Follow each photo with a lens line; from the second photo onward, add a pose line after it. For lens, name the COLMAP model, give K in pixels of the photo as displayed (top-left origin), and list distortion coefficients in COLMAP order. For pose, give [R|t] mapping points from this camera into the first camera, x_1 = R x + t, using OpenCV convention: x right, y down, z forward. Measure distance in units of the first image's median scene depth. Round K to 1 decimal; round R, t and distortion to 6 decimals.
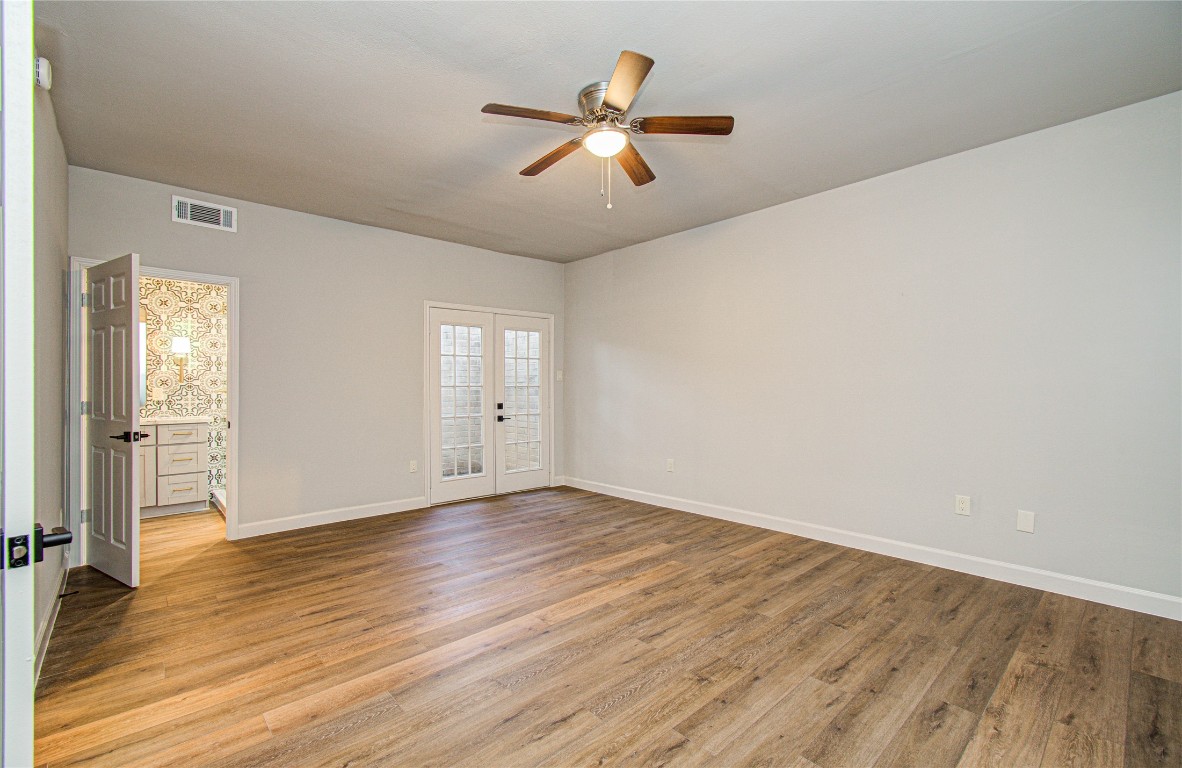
lens RADIAL K [[507.0, 0, 588.4], [0, 507.0, 386.8], [0, 0, 1]] dist [-0.018280, 0.002963]
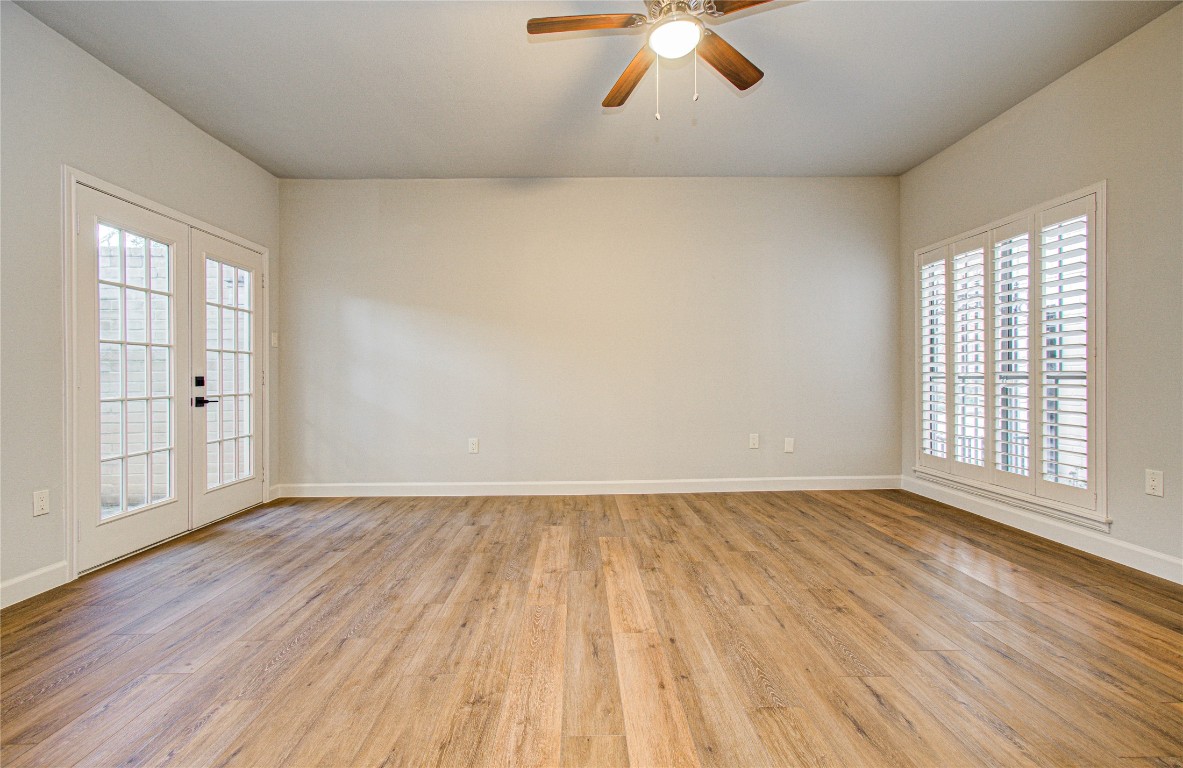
lens RADIAL K [[507.4, 0, 588.8], [0, 507.4, 375.3], [0, 0, 1]] dist [-0.018280, 0.002963]
pose [[0.655052, 0.002650, 0.755579, -0.659871], [0.008852, 0.999898, -0.011181, 0.084962], [-0.755532, 0.014013, 0.654962, 0.530167]]
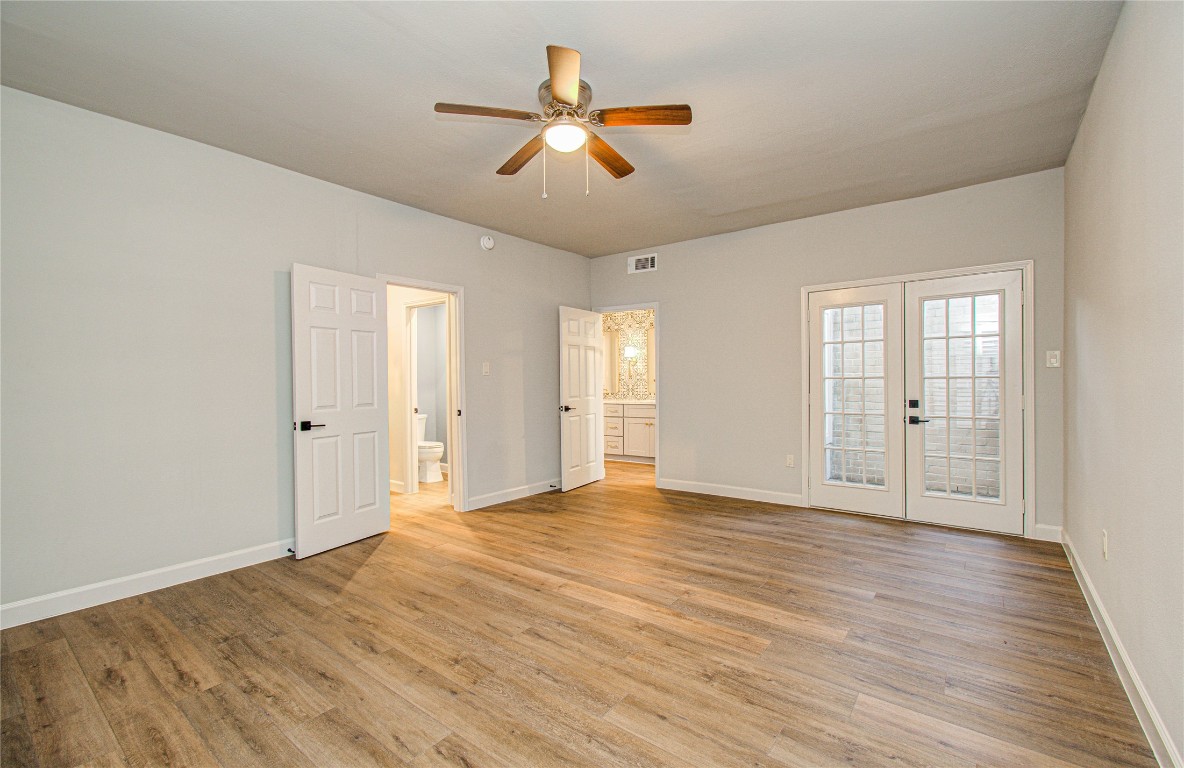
lens RADIAL K [[507.8, 0, 589.9], [0, 507.8, 386.5], [0, 0, 1]] dist [-0.018280, 0.002963]
pose [[0.172606, 0.012668, -0.984910, 0.977967], [0.007433, 0.999872, 0.014163, -0.003365], [0.984963, -0.009765, 0.172490, 0.822852]]
